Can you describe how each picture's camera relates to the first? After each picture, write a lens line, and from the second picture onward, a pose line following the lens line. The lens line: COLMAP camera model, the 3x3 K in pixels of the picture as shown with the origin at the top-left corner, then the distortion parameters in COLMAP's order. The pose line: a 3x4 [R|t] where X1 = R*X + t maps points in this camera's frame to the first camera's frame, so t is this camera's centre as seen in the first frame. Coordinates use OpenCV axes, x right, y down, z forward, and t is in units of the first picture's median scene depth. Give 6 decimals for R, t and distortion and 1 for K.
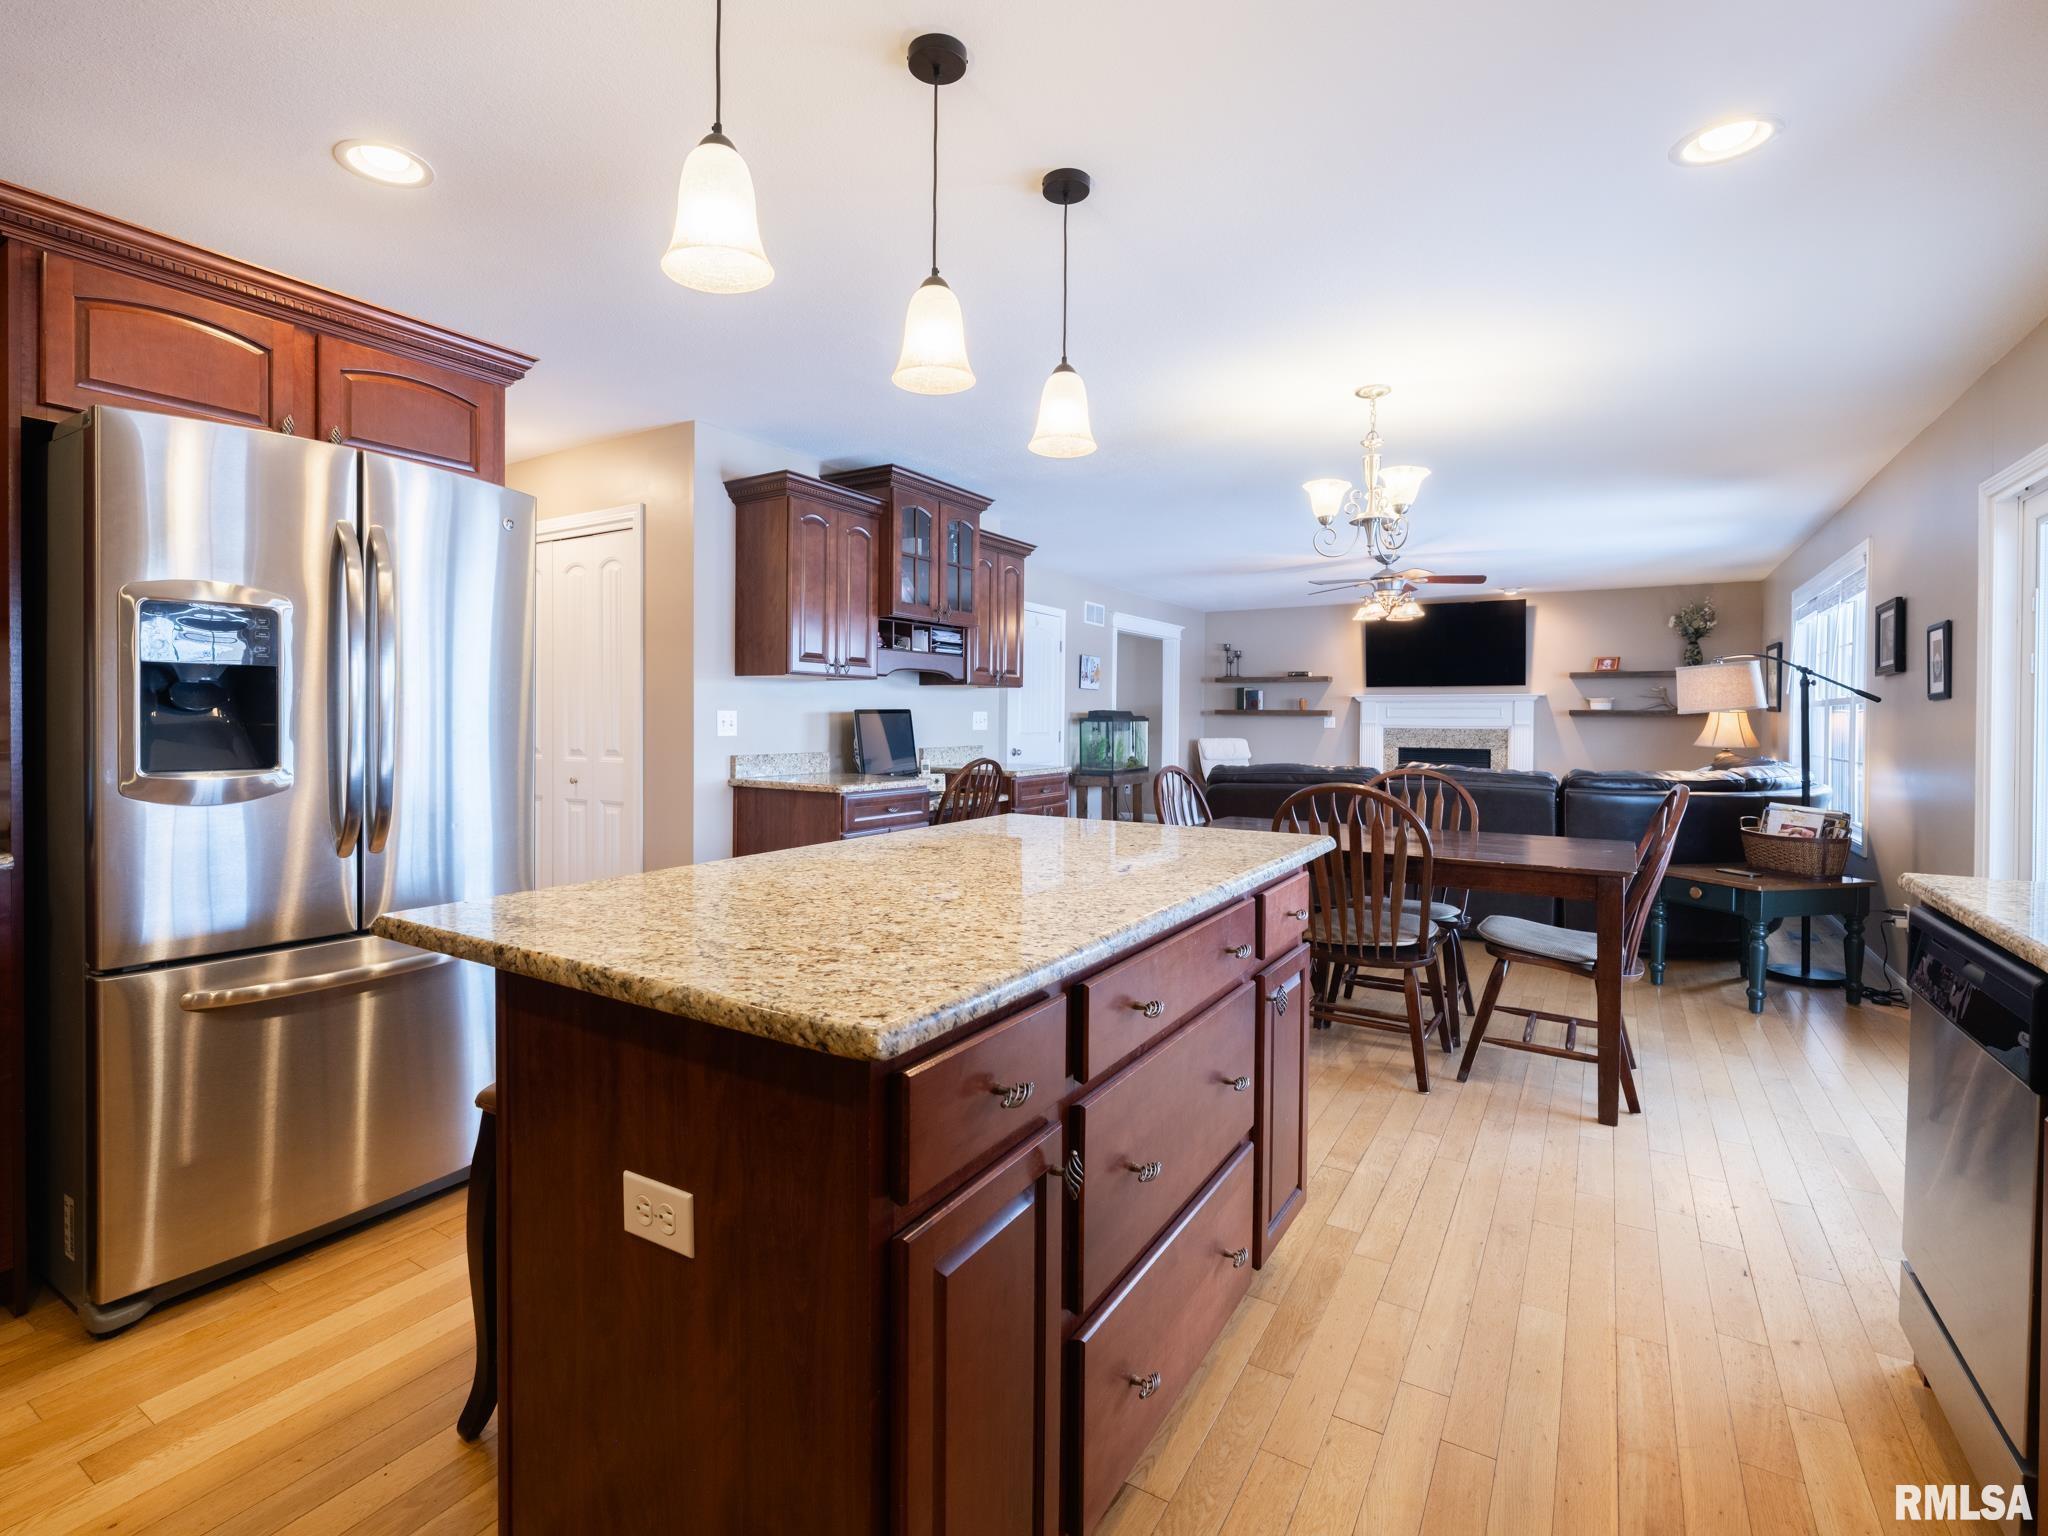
lens RADIAL K [[976.0, 0, 985.6], [0, 976.0, 740.1], [0, 0, 1]] dist [-0.002486, 0.000016]
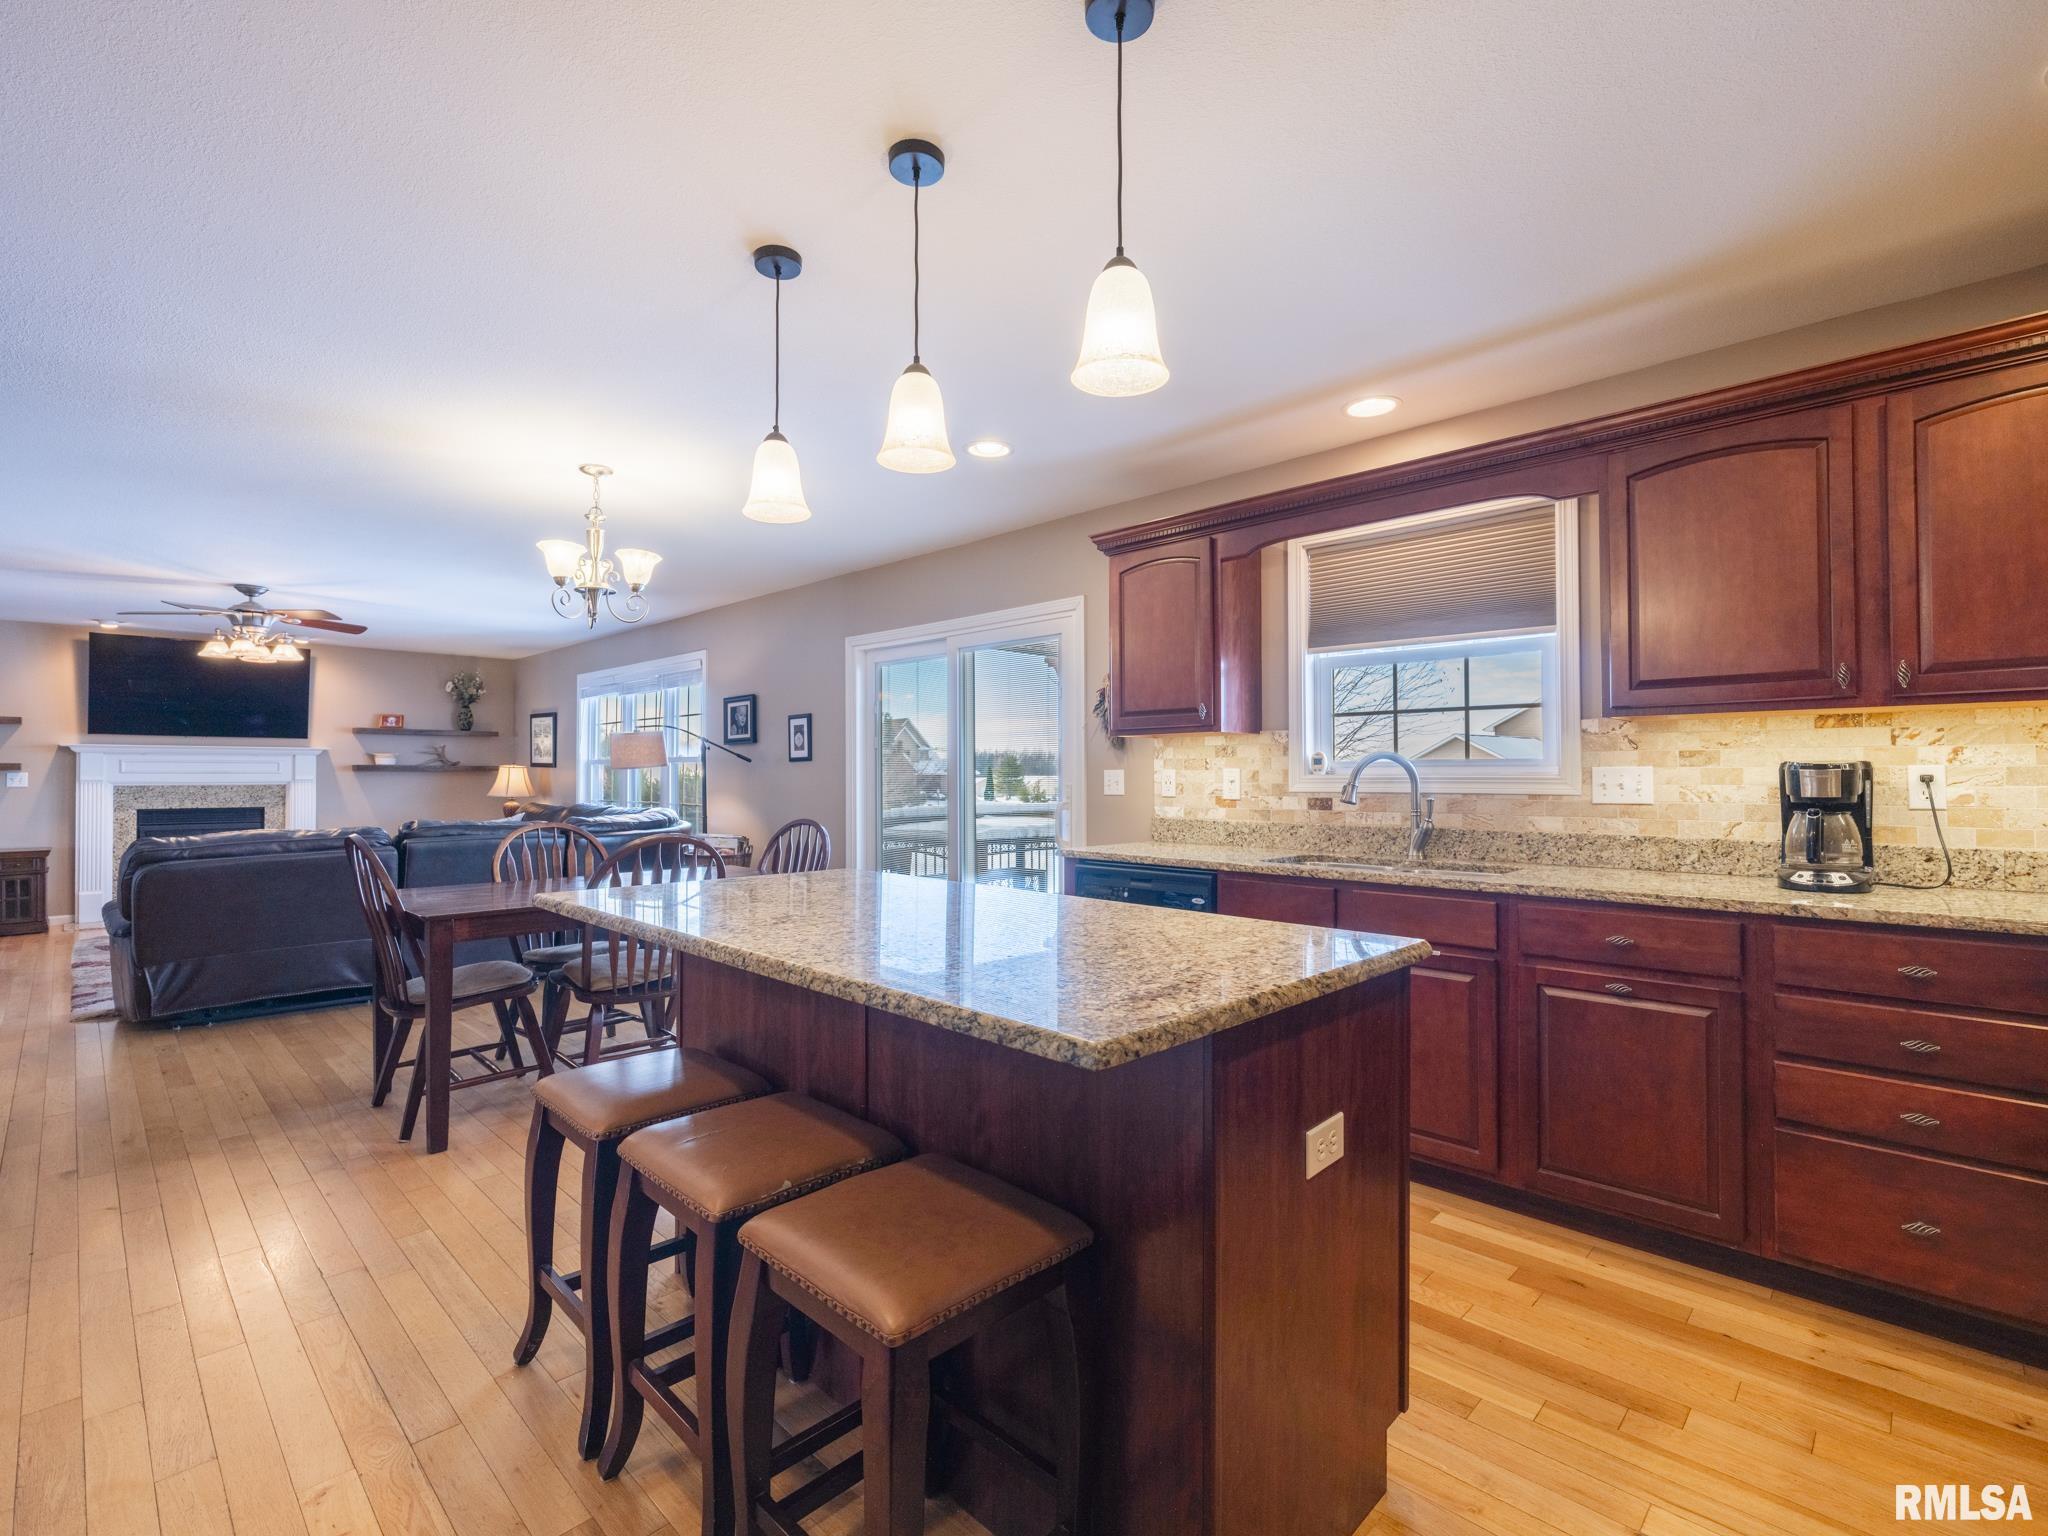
lens RADIAL K [[941.1, 0, 1012.2], [0, 941.1, 761.1], [0, 0, 1]] dist [-0.007866, 0.001733]
pose [[0.214838, 0.009100, 0.976607, -0.219627], [0.024202, 0.999600, -0.014638, -0.004510], [-0.976350, 0.026781, 0.214532, 0.142921]]
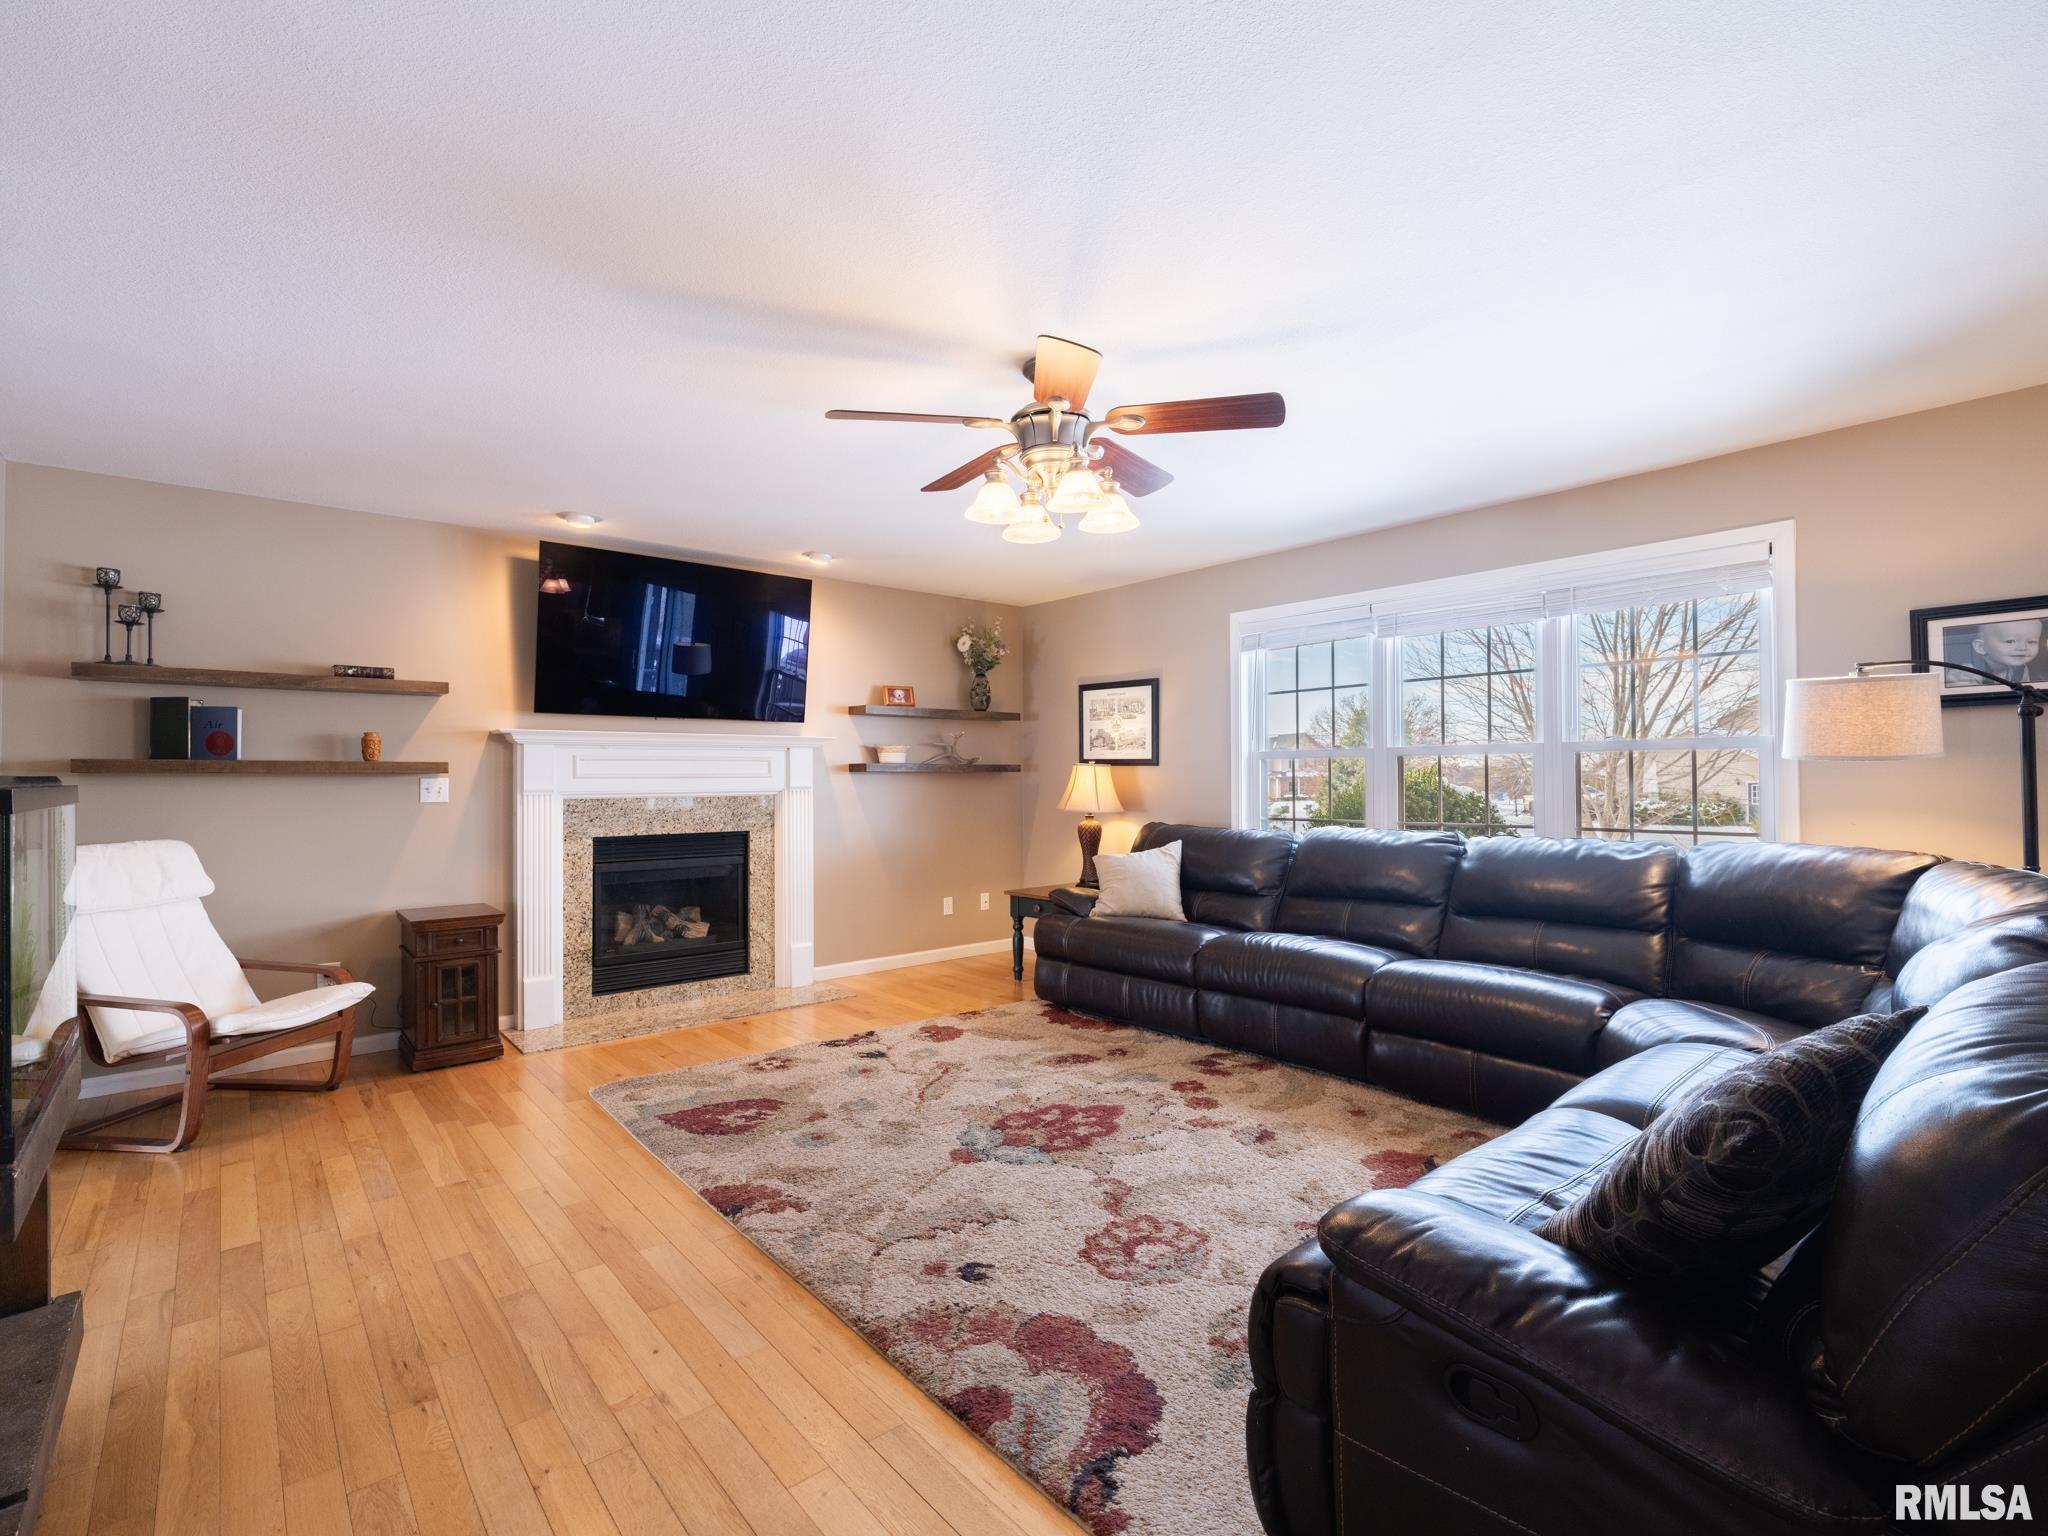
lens RADIAL K [[941.1, 0, 1015.5], [0, 941.1, 762.8], [0, 0, 1]] dist [-0.007866, 0.001733]
pose [[0.297756, 0.007850, 0.954610, 0.036438], [0.030770, 0.999368, -0.017816, -0.018586], [-0.954146, 0.034678, 0.297326, 0.783577]]
